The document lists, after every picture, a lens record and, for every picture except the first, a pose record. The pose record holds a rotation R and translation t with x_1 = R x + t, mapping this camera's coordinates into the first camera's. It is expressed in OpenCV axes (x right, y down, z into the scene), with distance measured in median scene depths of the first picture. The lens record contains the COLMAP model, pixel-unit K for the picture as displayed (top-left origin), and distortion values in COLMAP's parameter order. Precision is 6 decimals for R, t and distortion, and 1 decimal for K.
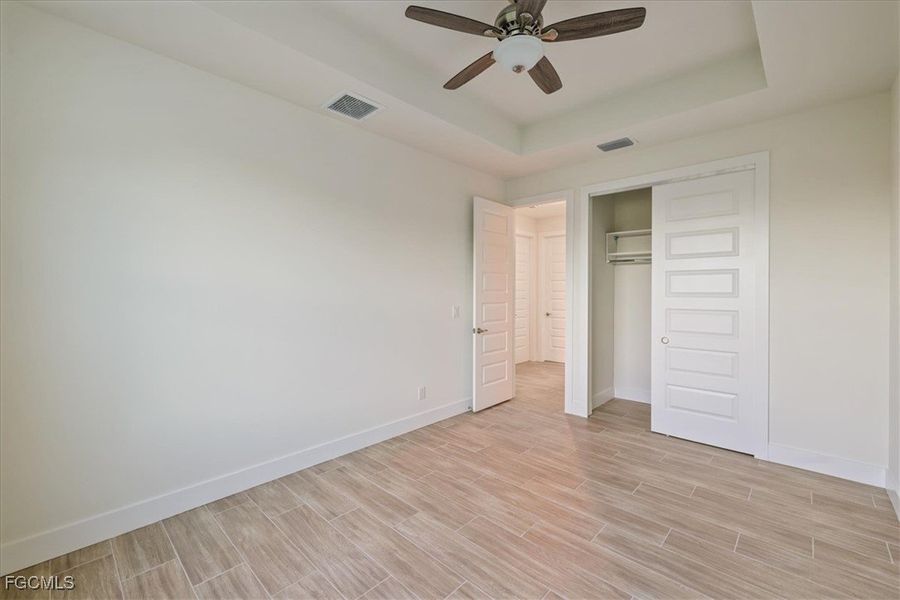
lens RADIAL K [[379.3, 0, 451.6], [0, 379.3, 295.3], [0, 0, 1]] dist [-0.000219, -0.000282]
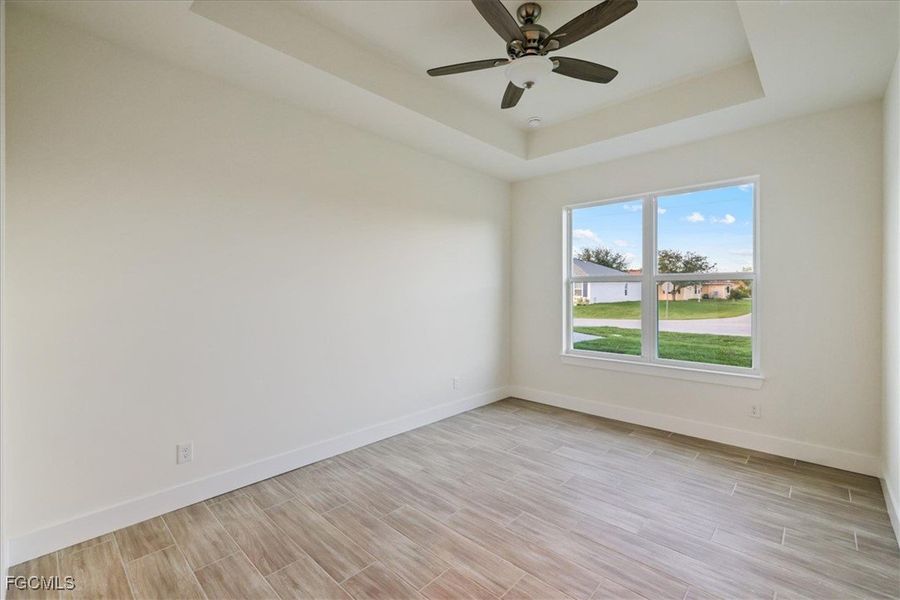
lens RADIAL K [[379.3, 0, 451.6], [0, 379.3, 295.3], [0, 0, 1]] dist [-0.000219, -0.000282]
pose [[-0.999994, -0.003477, 0.000916, 0.384052], [-0.003463, 0.999884, 0.014836, -0.013112], [-0.000967, 0.014833, -0.999890, 2.038725]]
